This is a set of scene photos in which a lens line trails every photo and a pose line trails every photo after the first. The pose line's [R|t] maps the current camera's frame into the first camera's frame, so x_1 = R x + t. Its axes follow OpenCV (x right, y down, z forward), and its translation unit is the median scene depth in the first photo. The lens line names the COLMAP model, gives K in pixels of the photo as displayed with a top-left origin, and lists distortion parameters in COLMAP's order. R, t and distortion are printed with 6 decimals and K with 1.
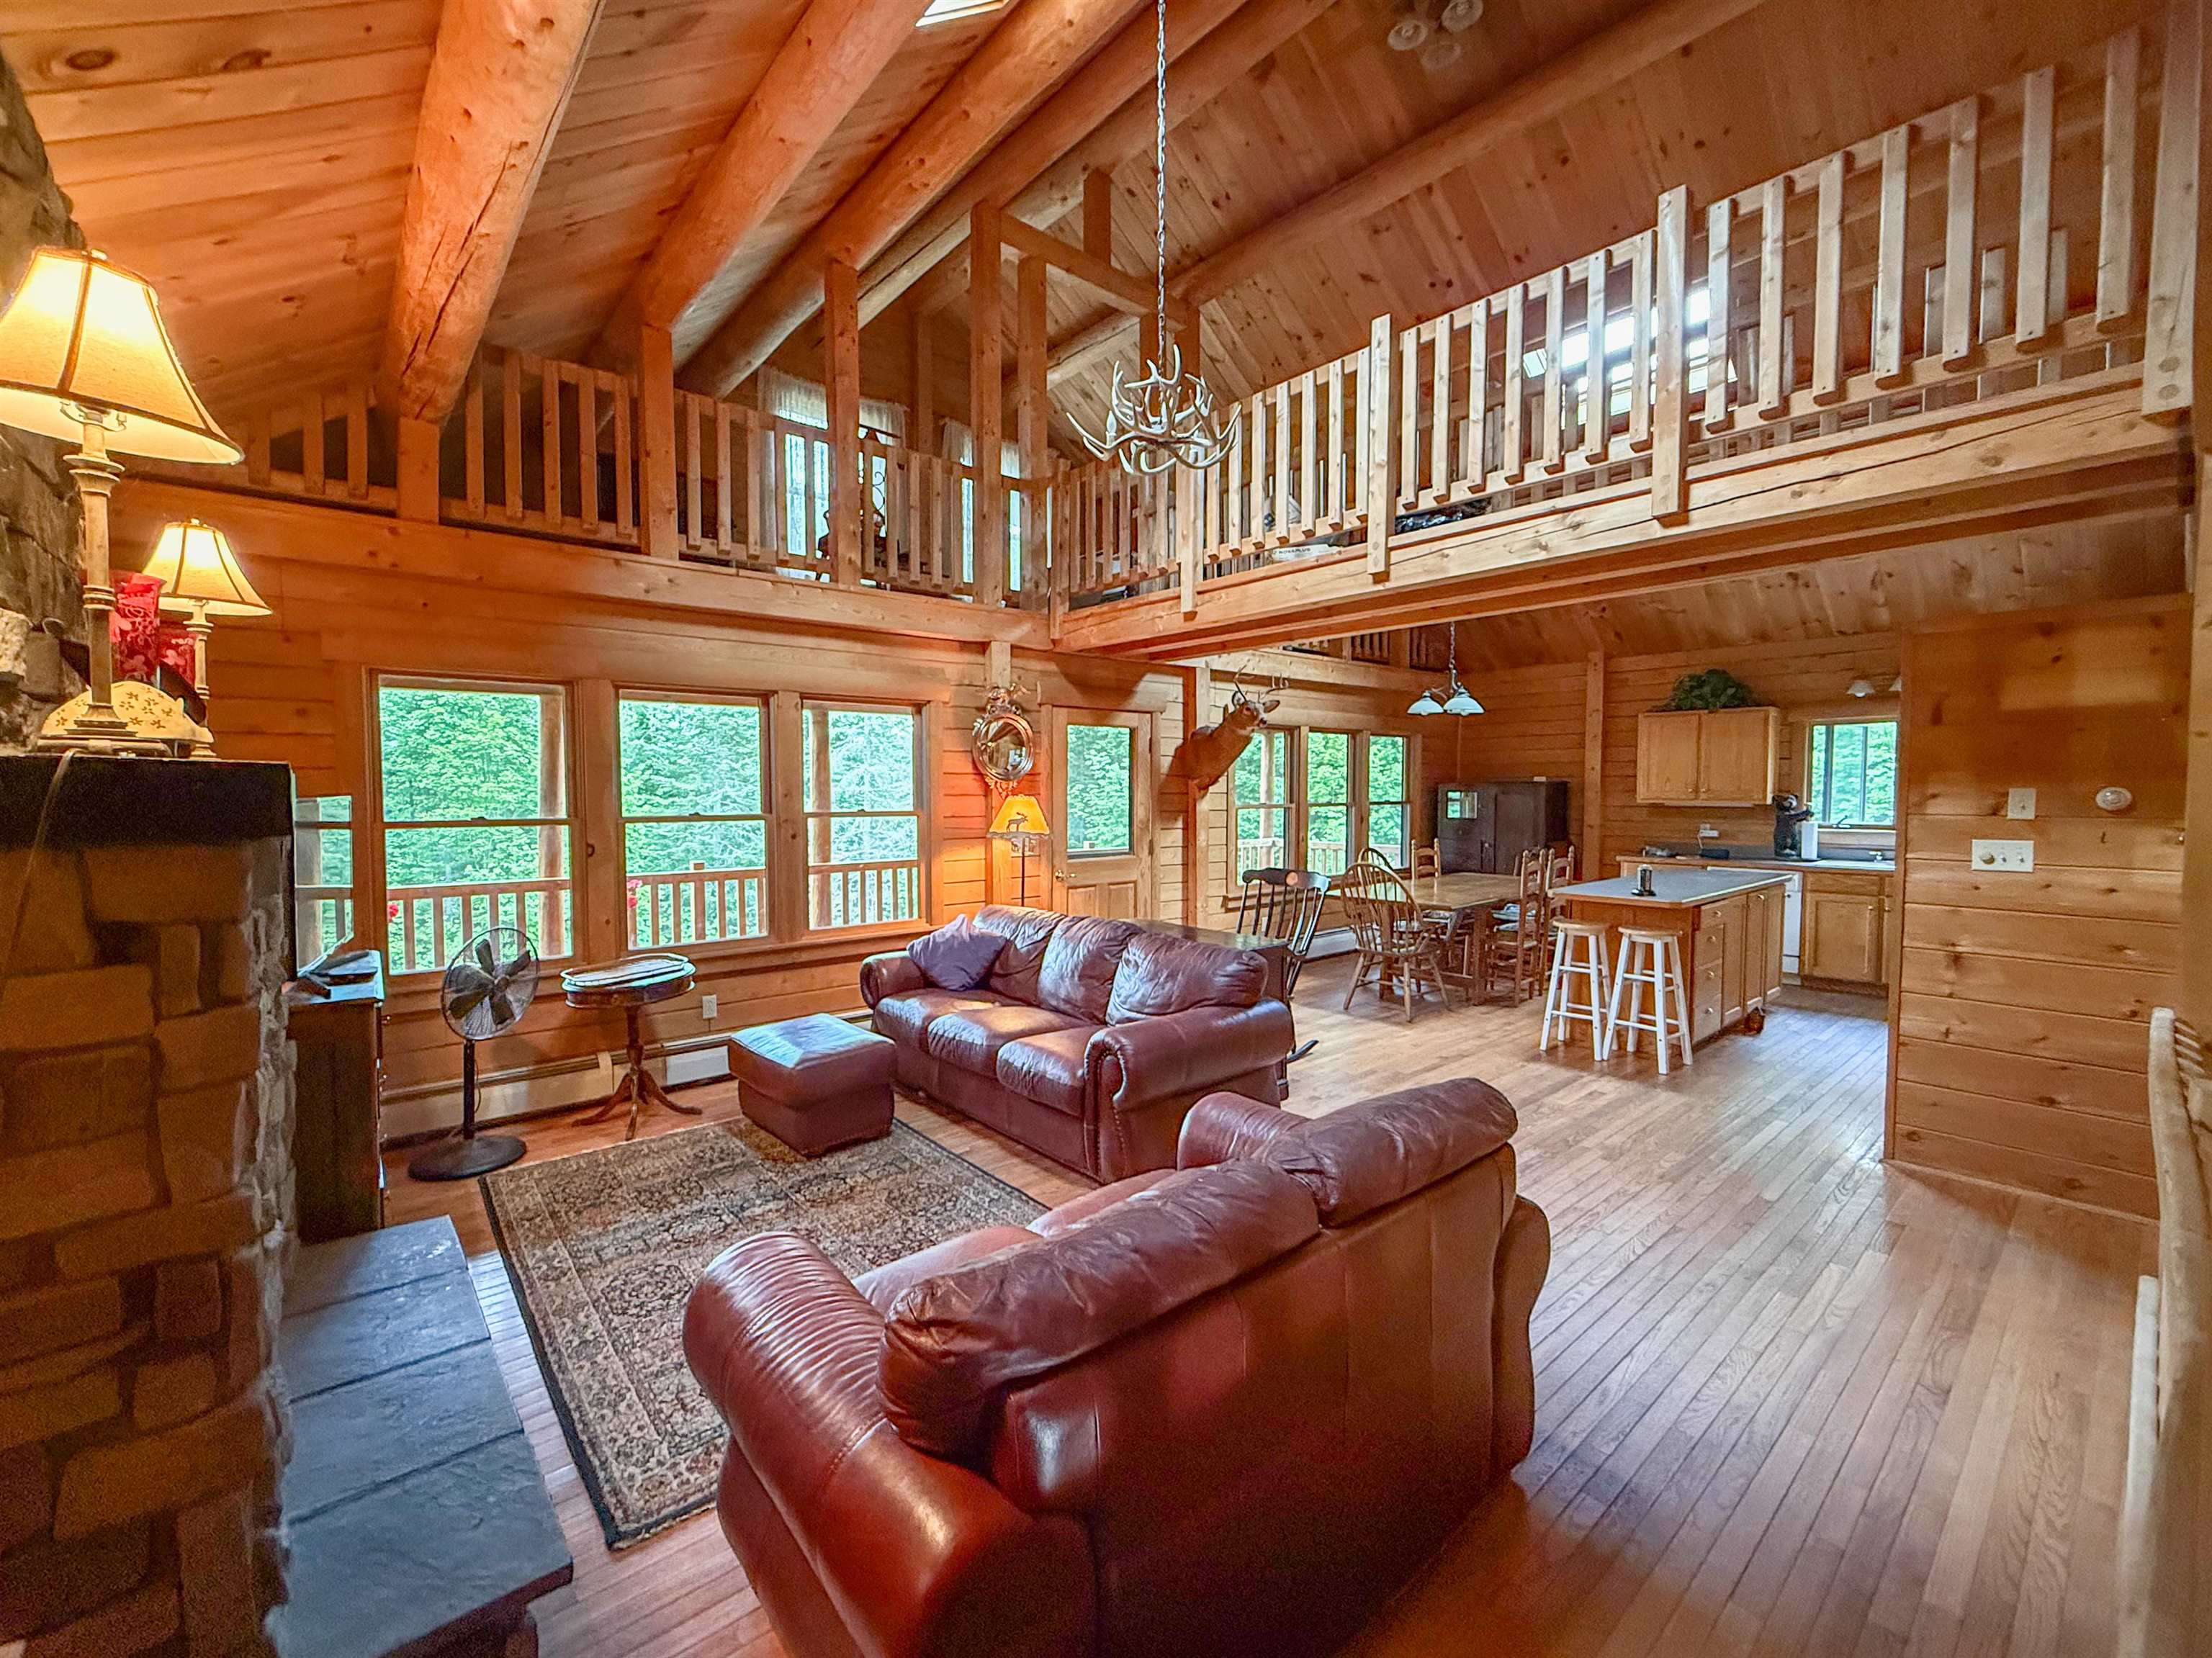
lens RADIAL K [[898.7, 0, 1084.9], [0, 898.7, 830.7], [0, 0, 1]] dist [0.000287, 0.000136]
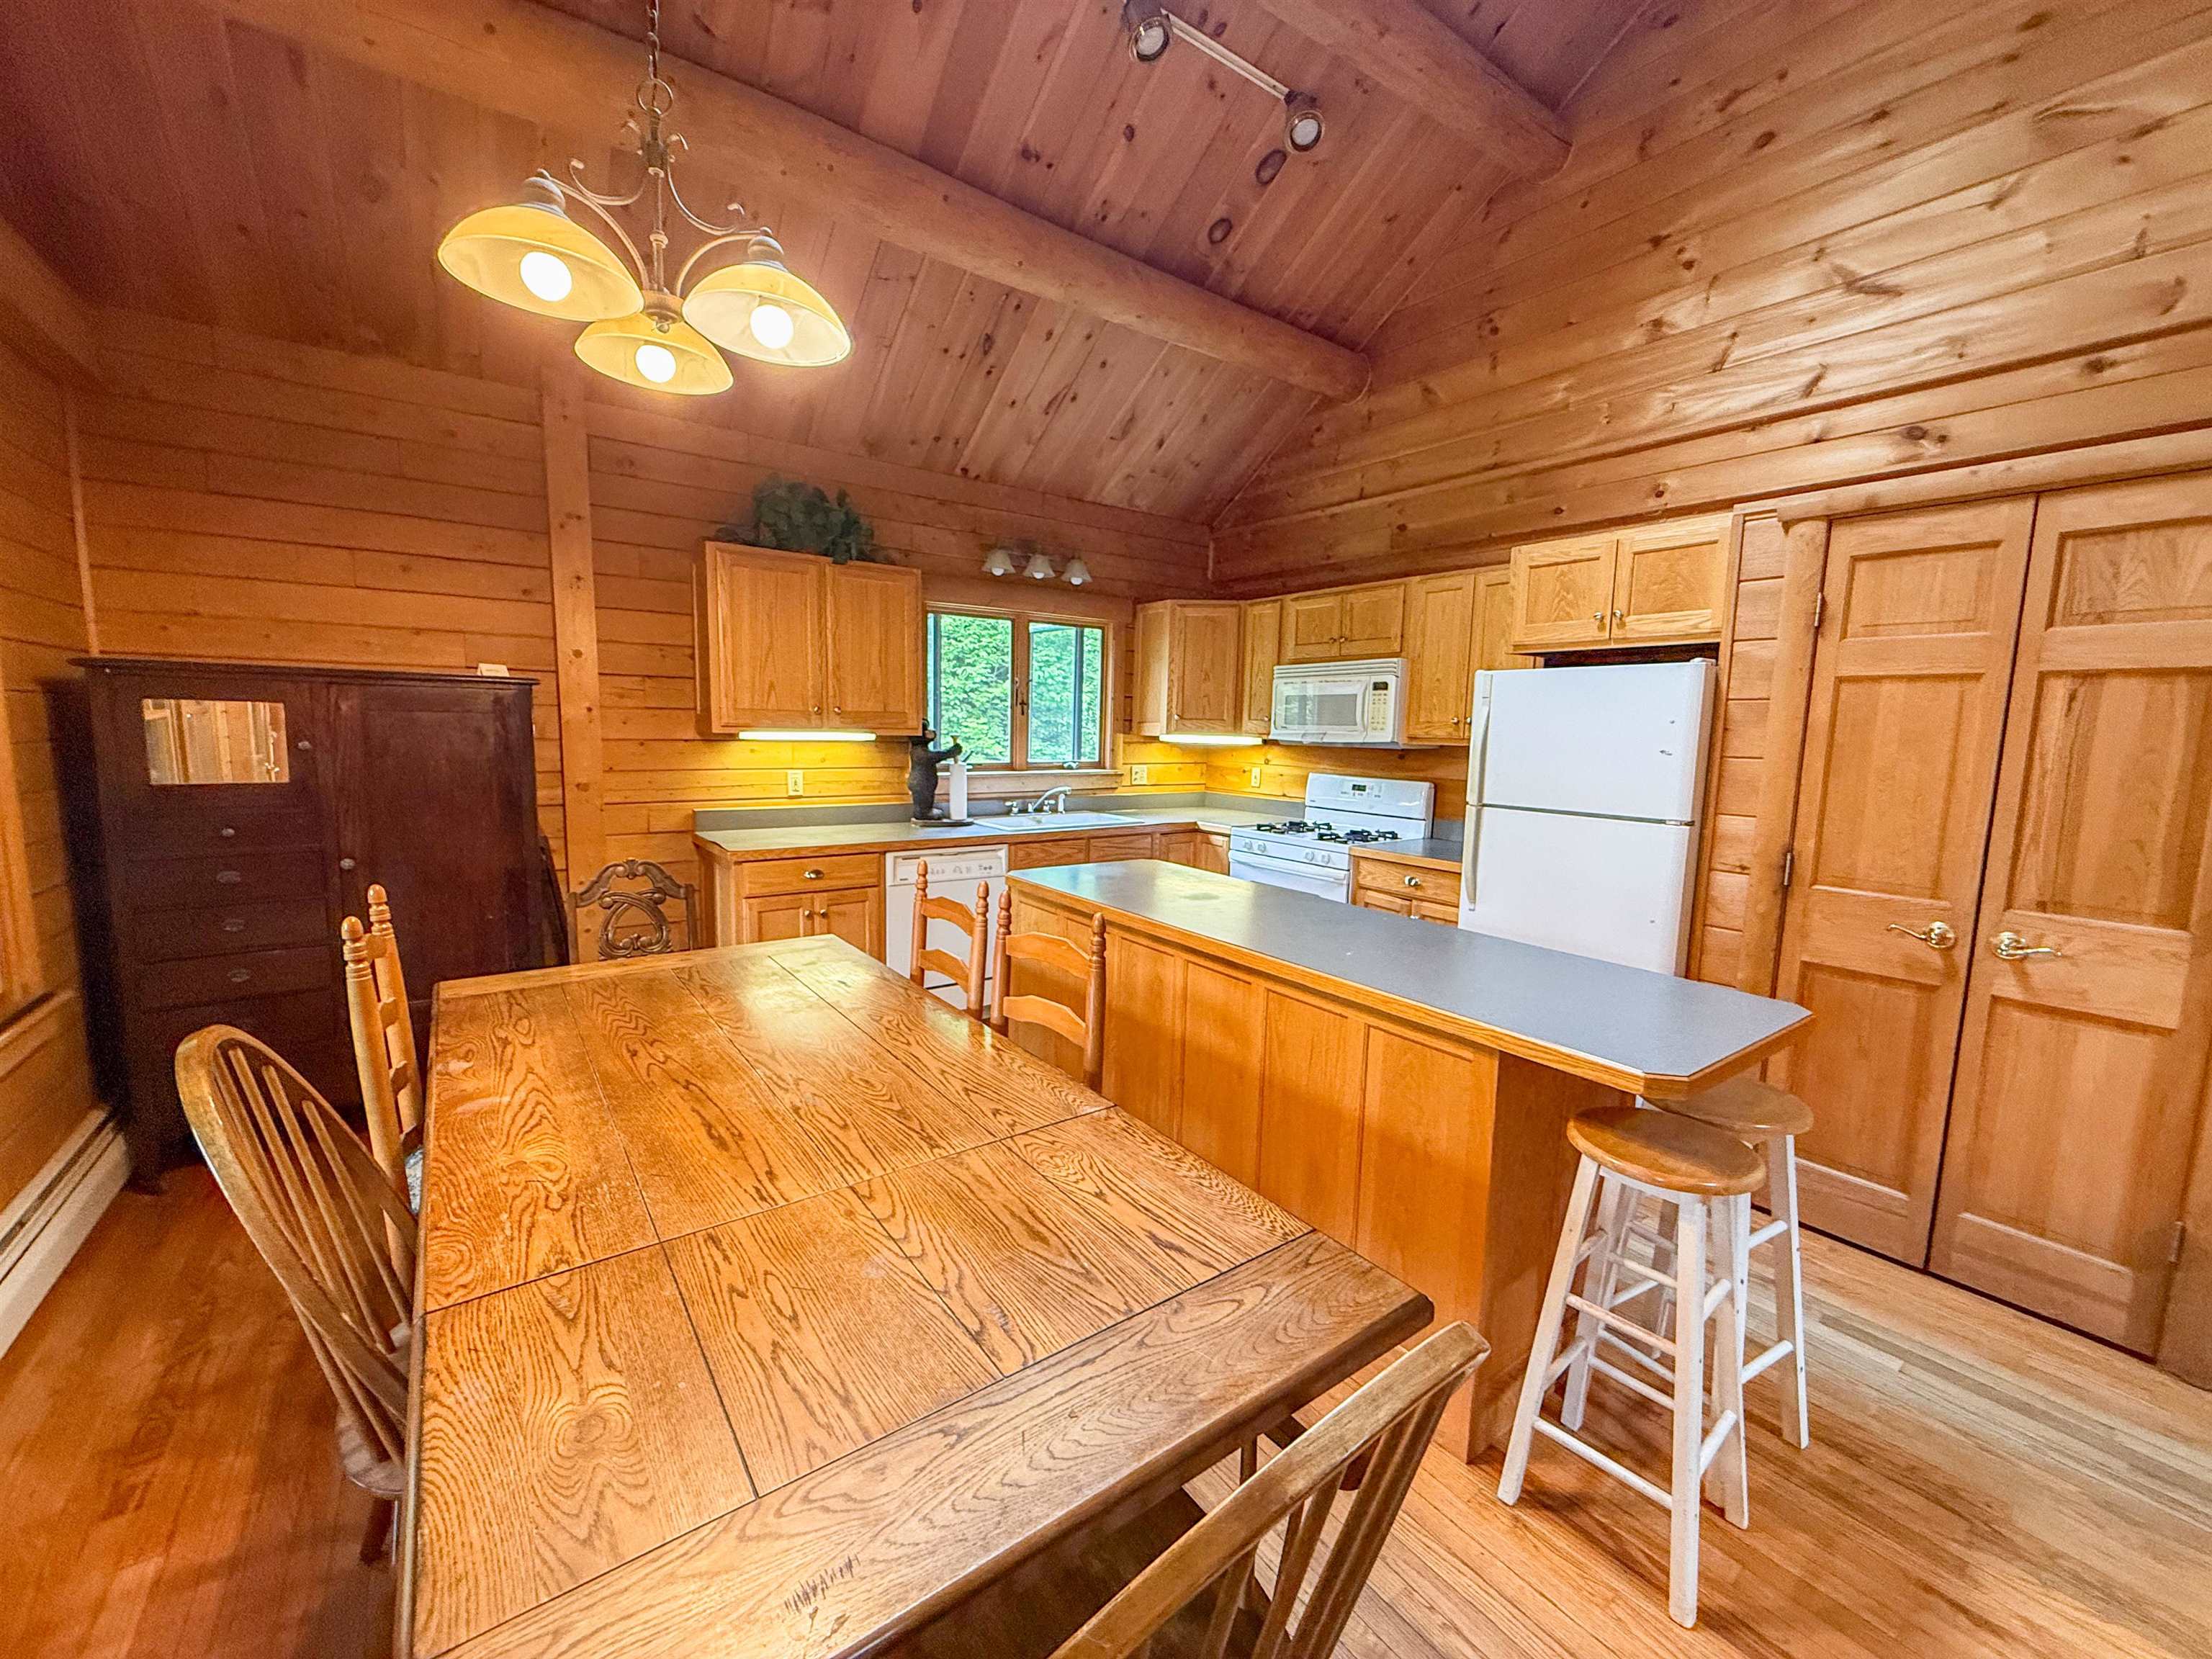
lens RADIAL K [[888.6, 0, 1106.0], [0, 888.6, 829.5], [0, 0, 1]] dist [0.000586, 0.000034]
pose [[0.069525, -0.113334, 0.991121, 0.193340], [0.024648, 0.993417, 0.111868, -0.034376], [-0.997276, 0.016652, 0.071861, 0.923422]]
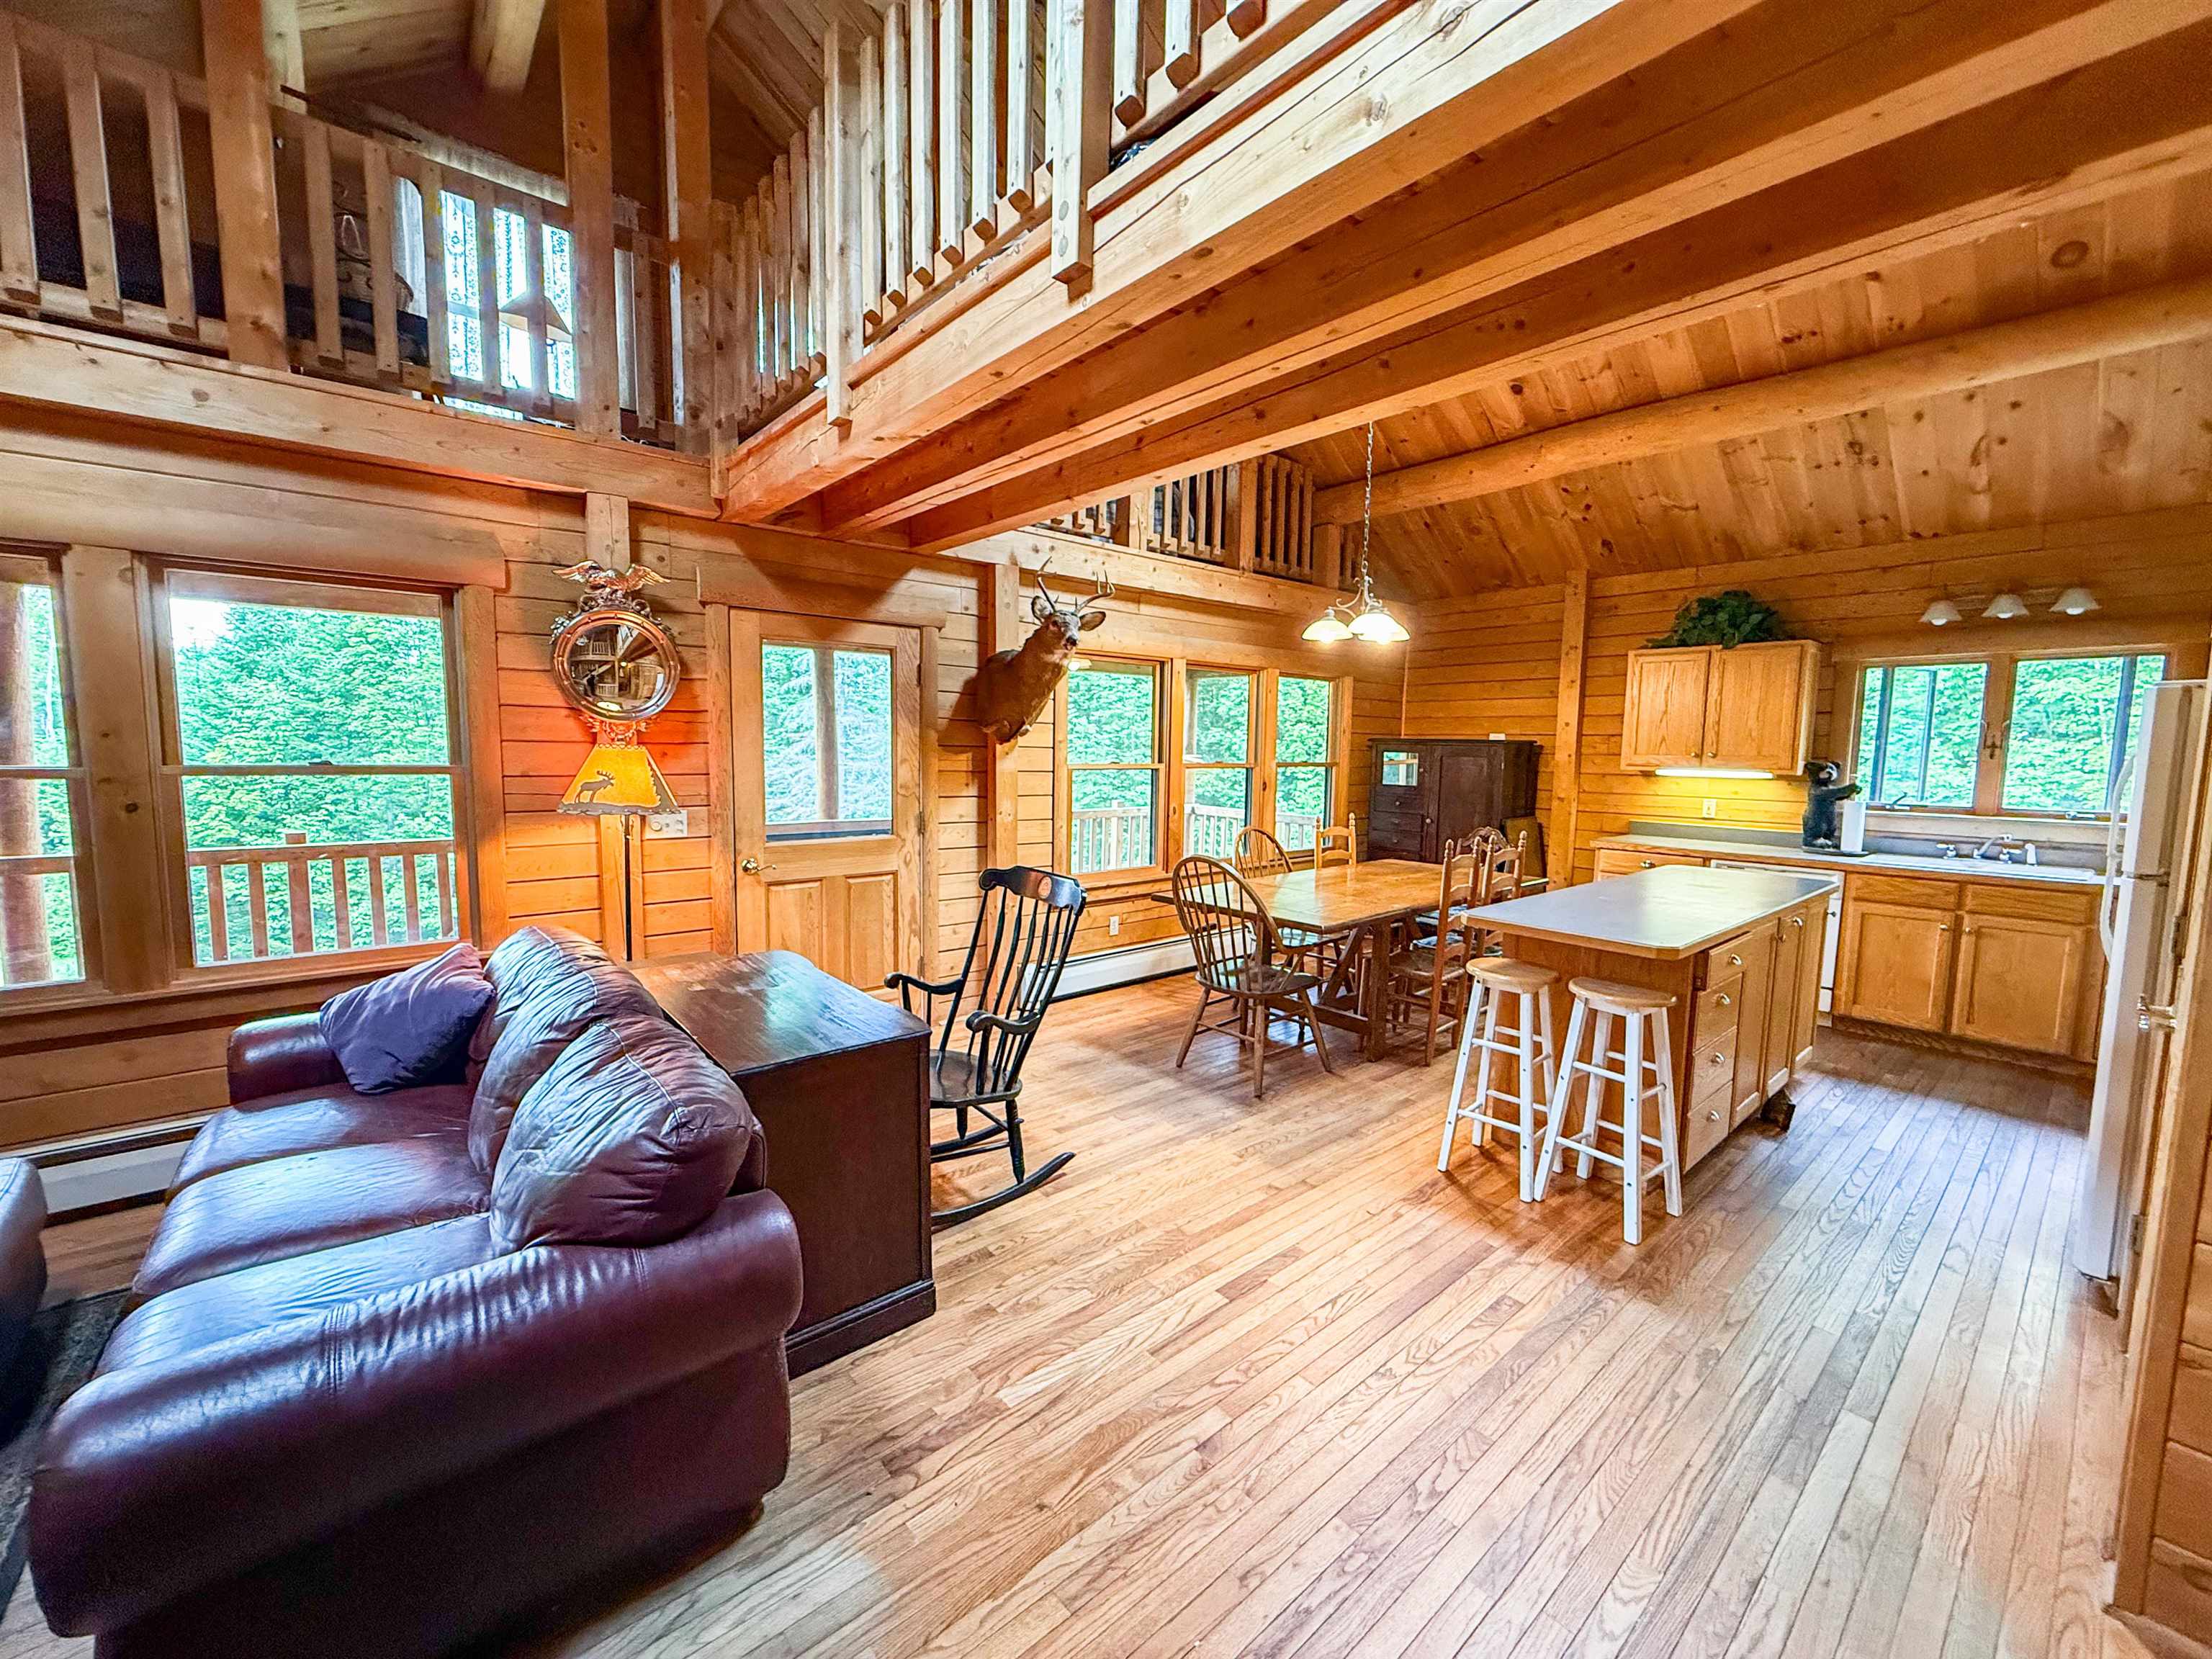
lens RADIAL K [[869.9, 0, 1106.0], [0, 869.9, 829.5], [0, 0, 1]] dist [-0.001217, -0.000306]
pose [[0.999832, 0.015995, 0.008994, 0.214271], [-0.016426, 0.998606, 0.050162, -0.013017], [-0.008179, -0.050302, 0.998701, 0.331244]]
